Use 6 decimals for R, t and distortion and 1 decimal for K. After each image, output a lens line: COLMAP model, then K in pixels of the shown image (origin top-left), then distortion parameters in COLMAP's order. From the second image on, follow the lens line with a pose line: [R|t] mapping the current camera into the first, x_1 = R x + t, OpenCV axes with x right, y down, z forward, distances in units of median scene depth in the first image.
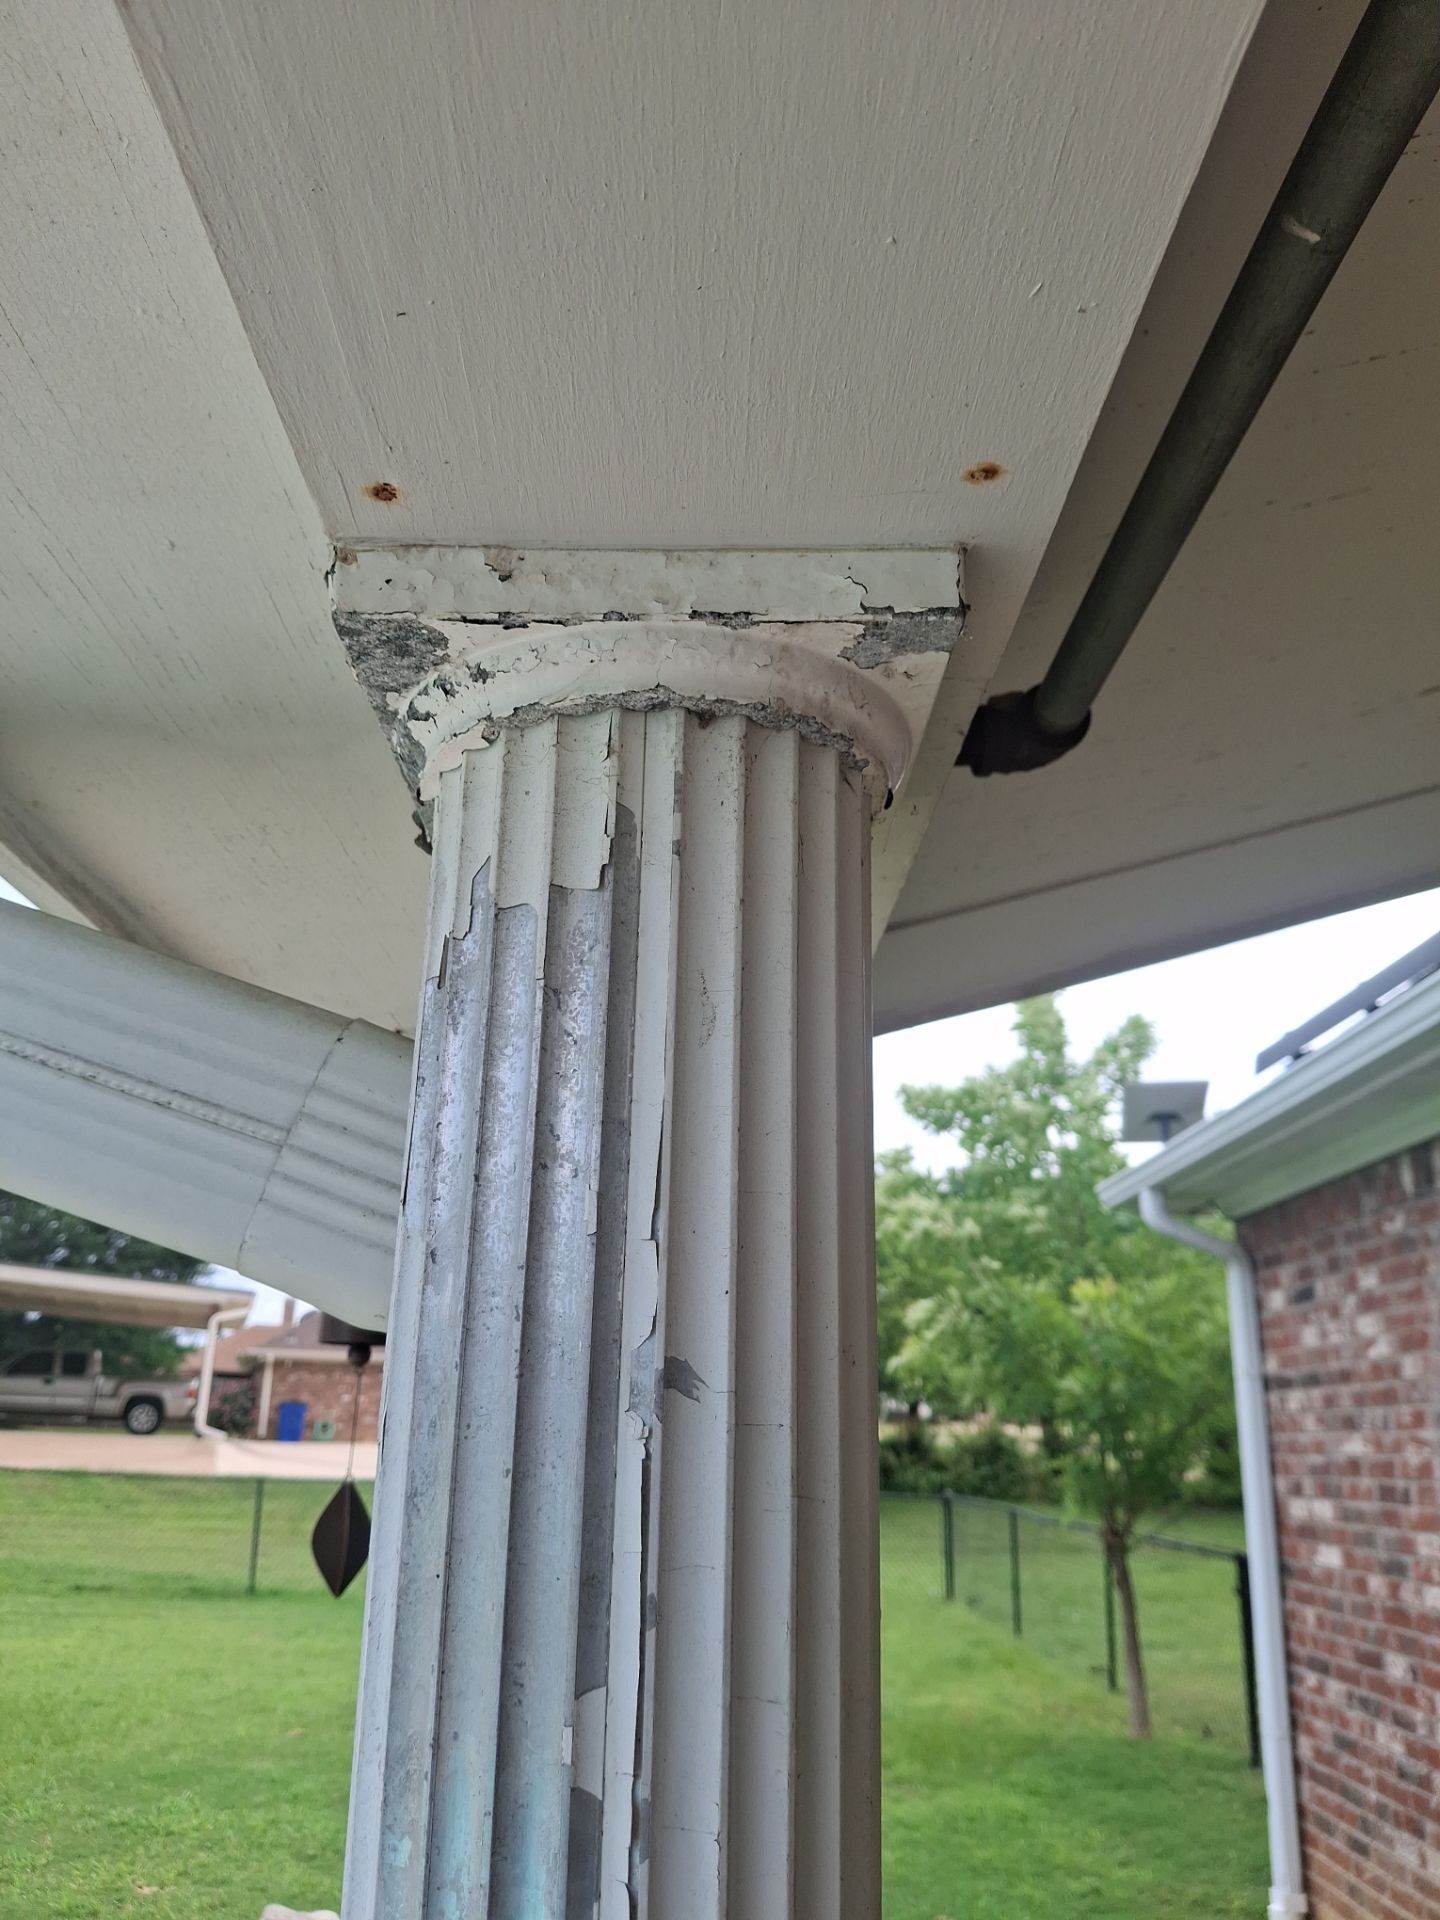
lens RADIAL K [[1434.1, 0, 720.0], [0, 1434.1, 960.0], [0, 0, 1]] dist [0.060037, -0.119770]
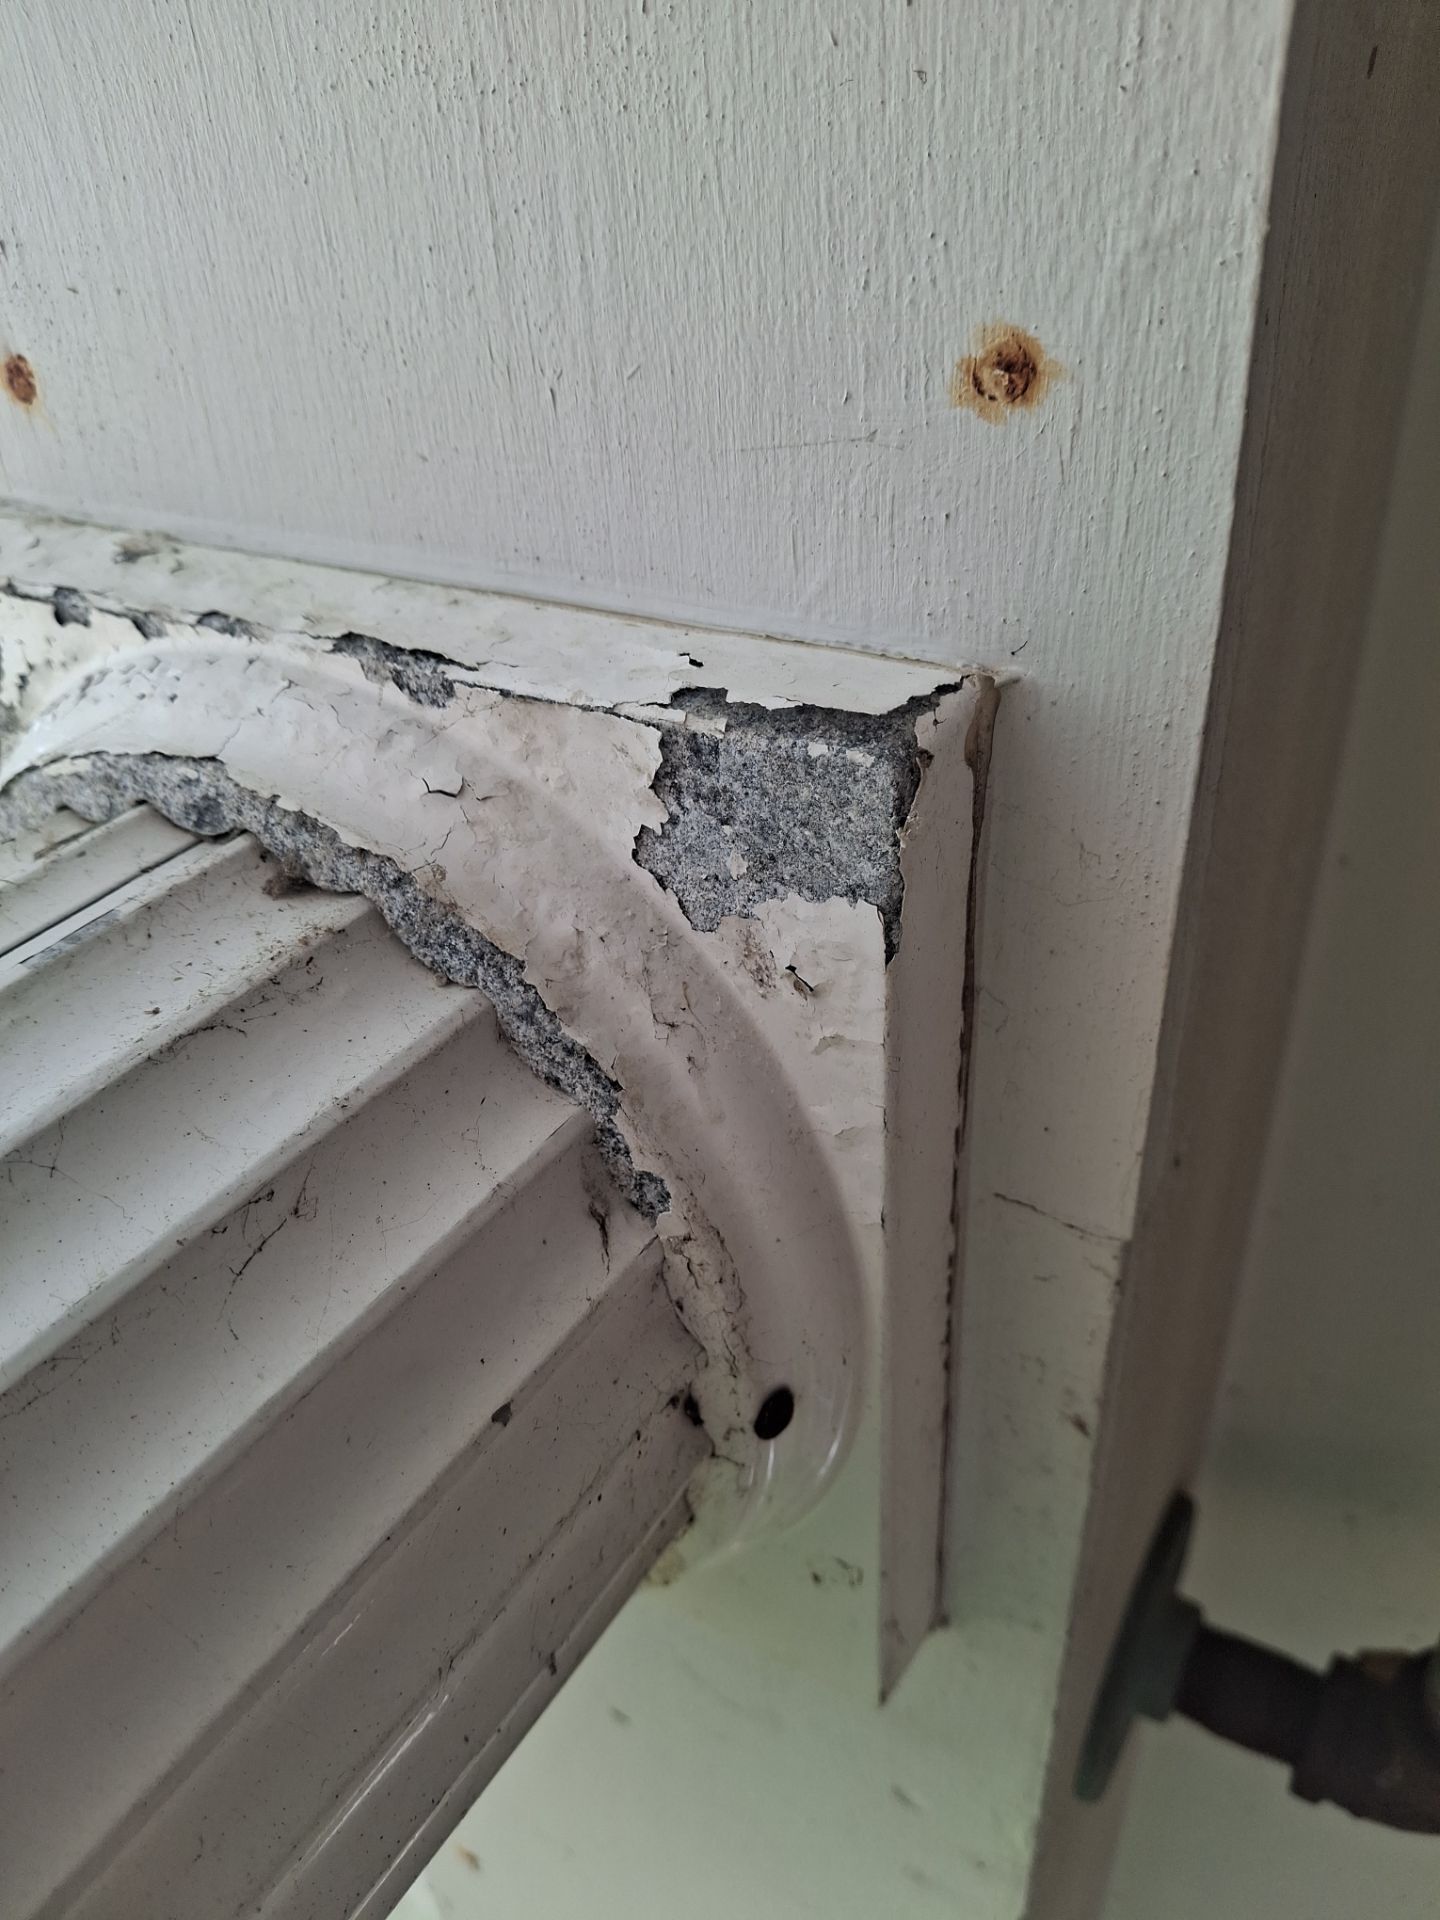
lens RADIAL K [[1499.5, 0, 719.7], [0, 1499.5, 1125.4], [0, 0, 1]] dist [0.000675, -0.059537]
pose [[0.843188, 0.259549, -0.470816, 0.337054], [-0.478836, 0.760733, -0.438179, 0.024172], [0.244437, 0.594911, 0.765723, 0.748714]]
